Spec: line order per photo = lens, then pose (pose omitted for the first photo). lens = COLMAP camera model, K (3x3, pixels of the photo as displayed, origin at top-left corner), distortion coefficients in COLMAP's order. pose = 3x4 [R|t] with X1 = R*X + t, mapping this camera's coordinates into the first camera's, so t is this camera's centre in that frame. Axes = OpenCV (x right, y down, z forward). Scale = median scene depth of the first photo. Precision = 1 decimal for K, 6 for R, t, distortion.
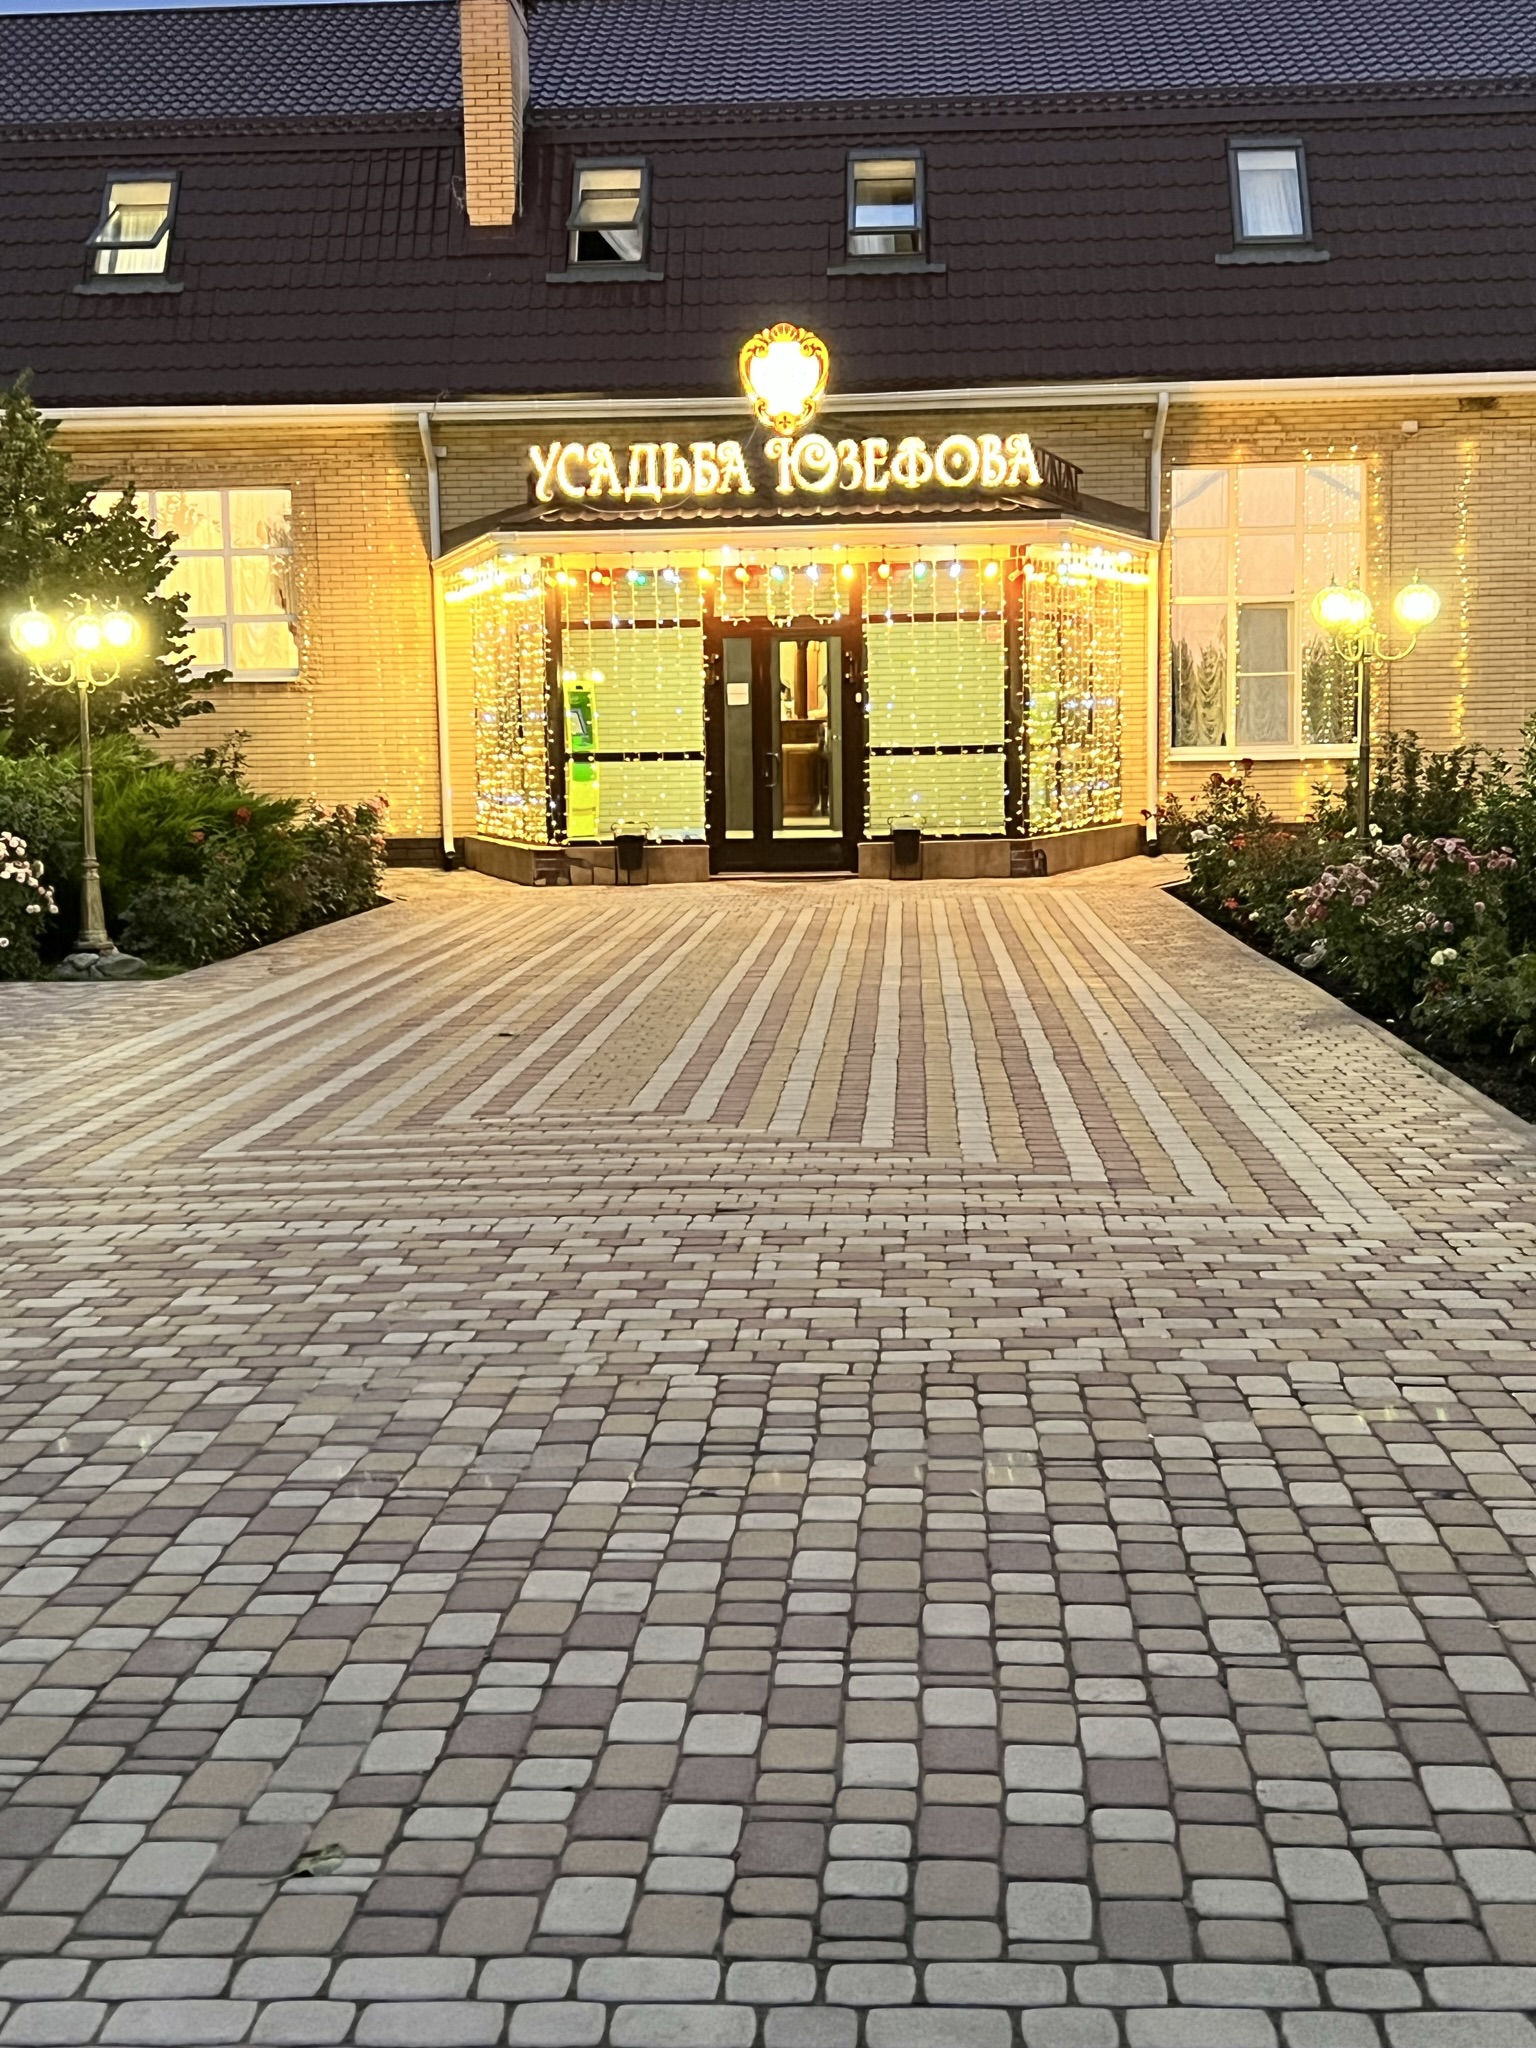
lens RADIAL K [[2738.3, 0, 768.0], [0, 2738.3, 1024.0], [0, 0, 1]] dist [0.268356, -0.939659]
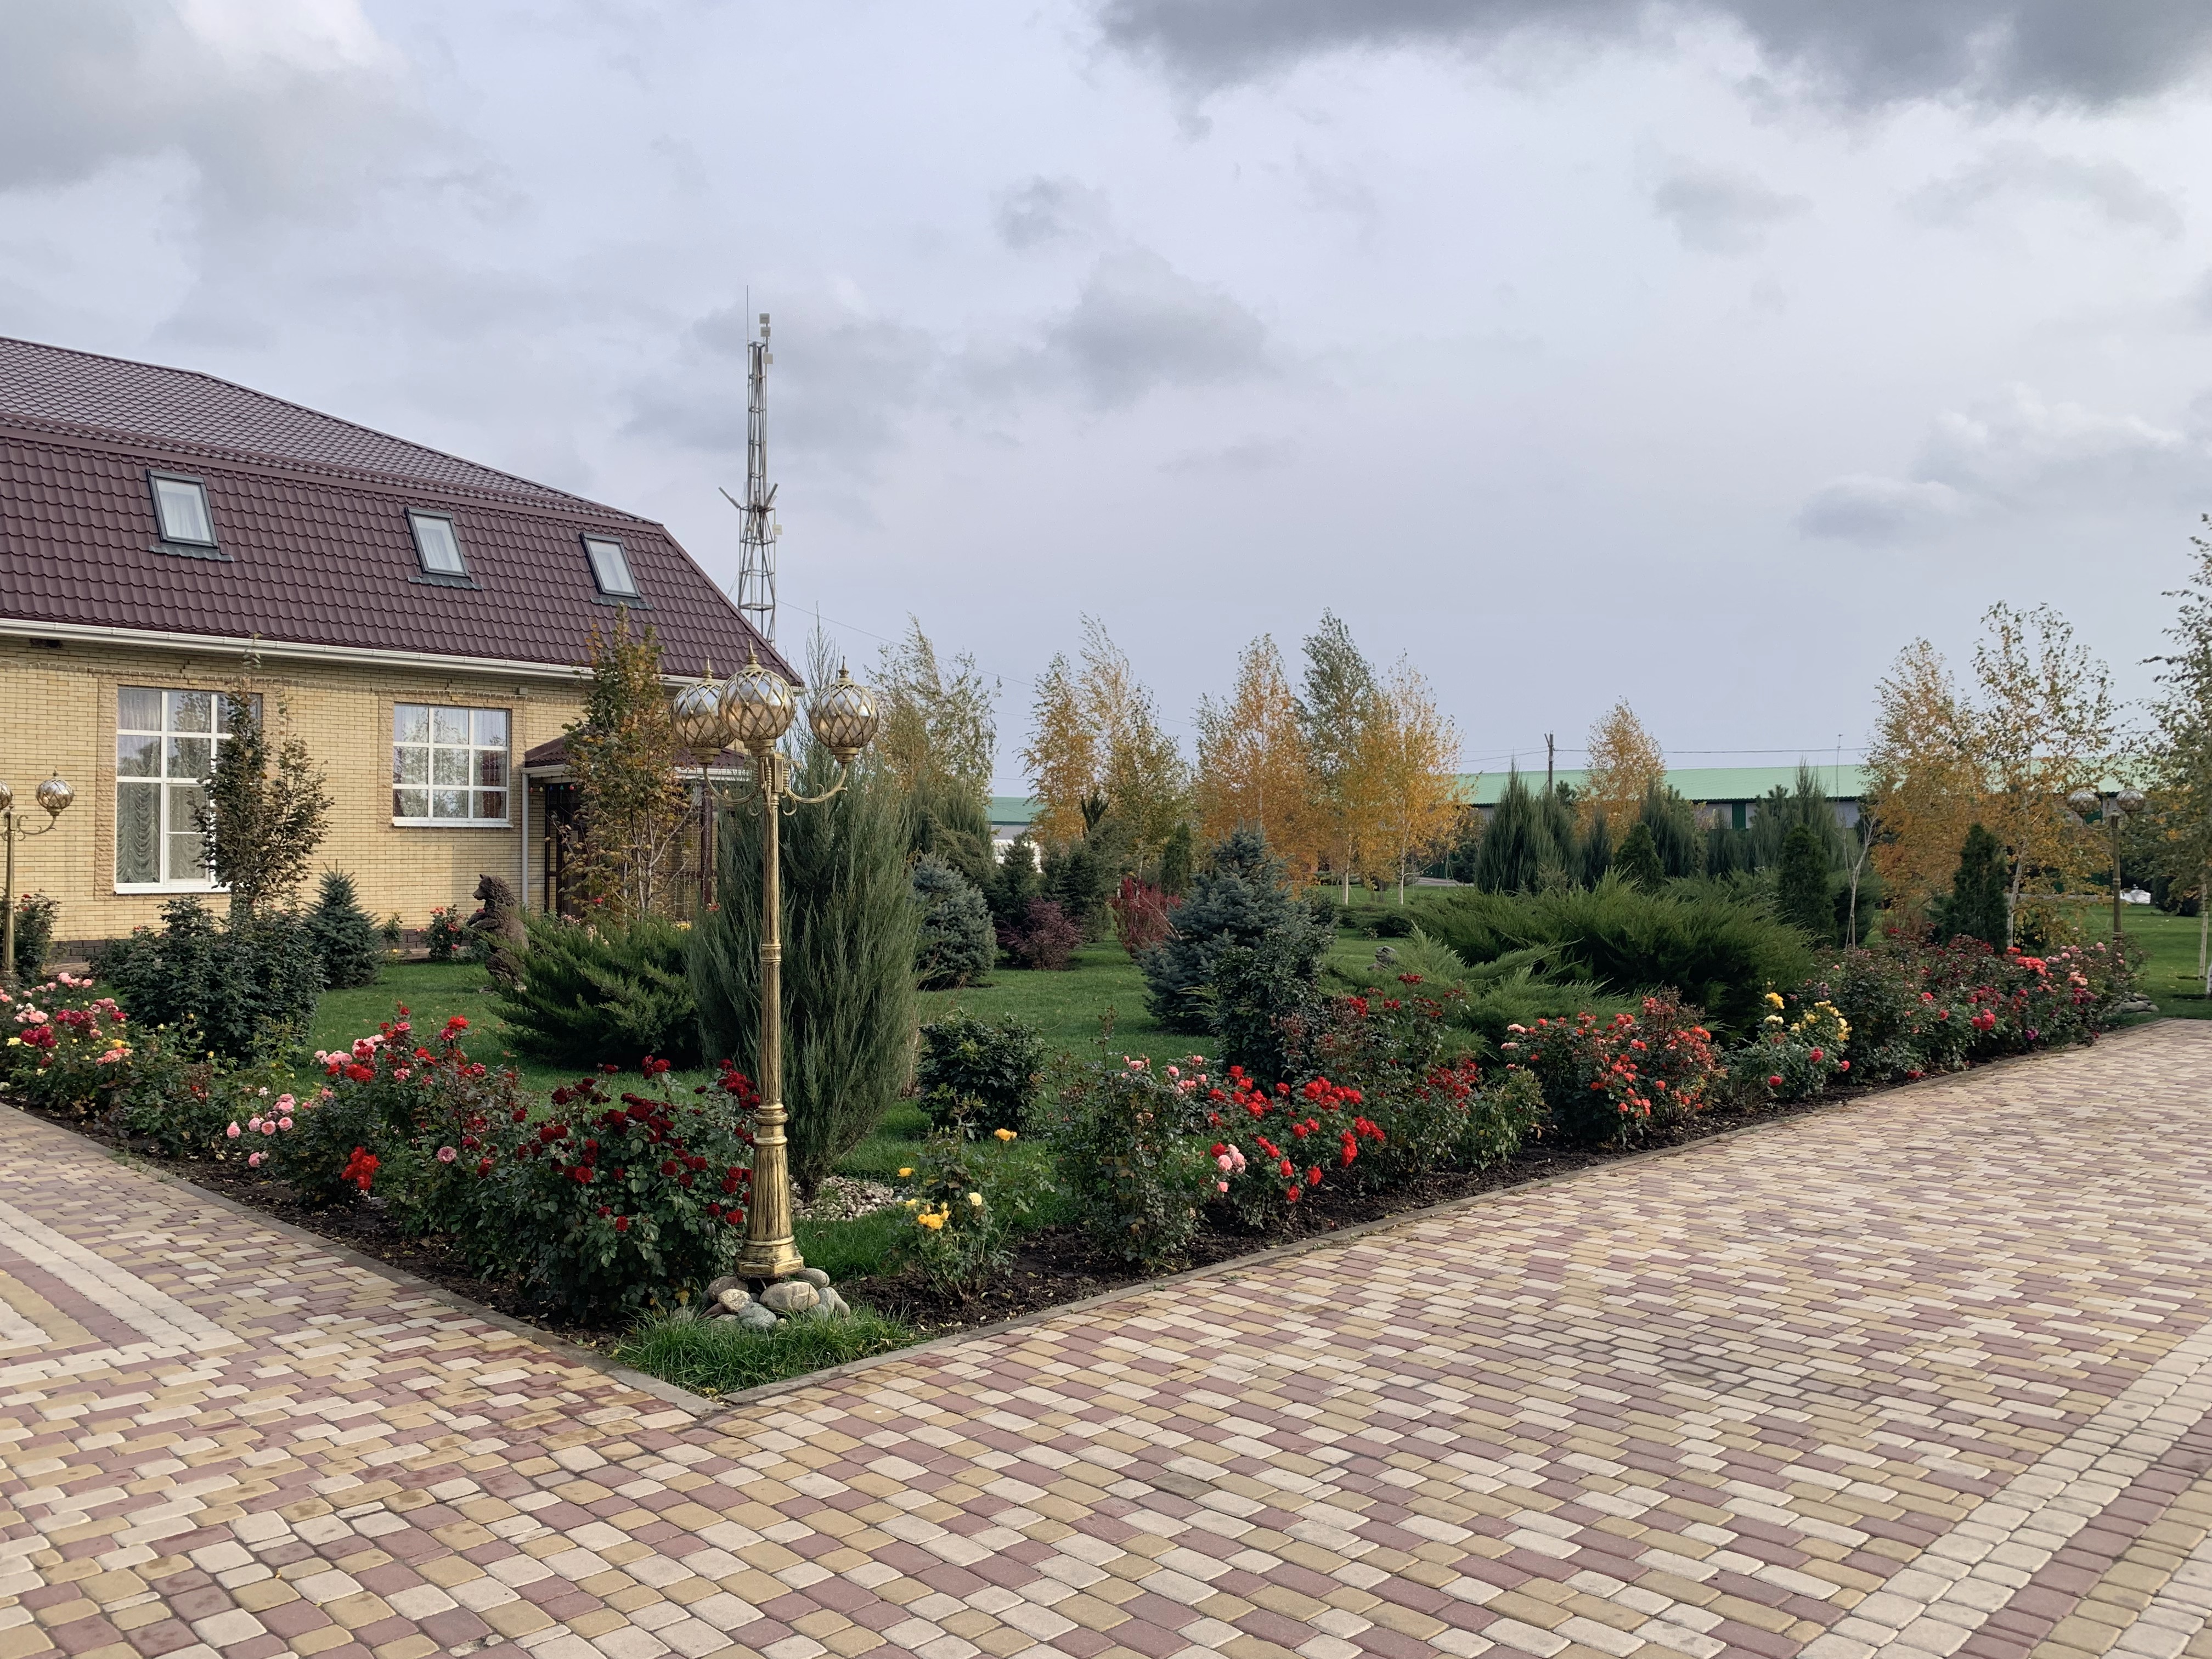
lens RADIAL K [[1691.2, 0, 1098.6], [0, 1691.2, 822.0], [0, 0, 1]] dist [0.011595, -0.010962]
pose [[0.668331, 0.029318, 0.743286, -0.088678], [0.068333, 0.992578, -0.100592, -0.060759], [-0.740719, 0.118020, 0.661367, 0.273478]]
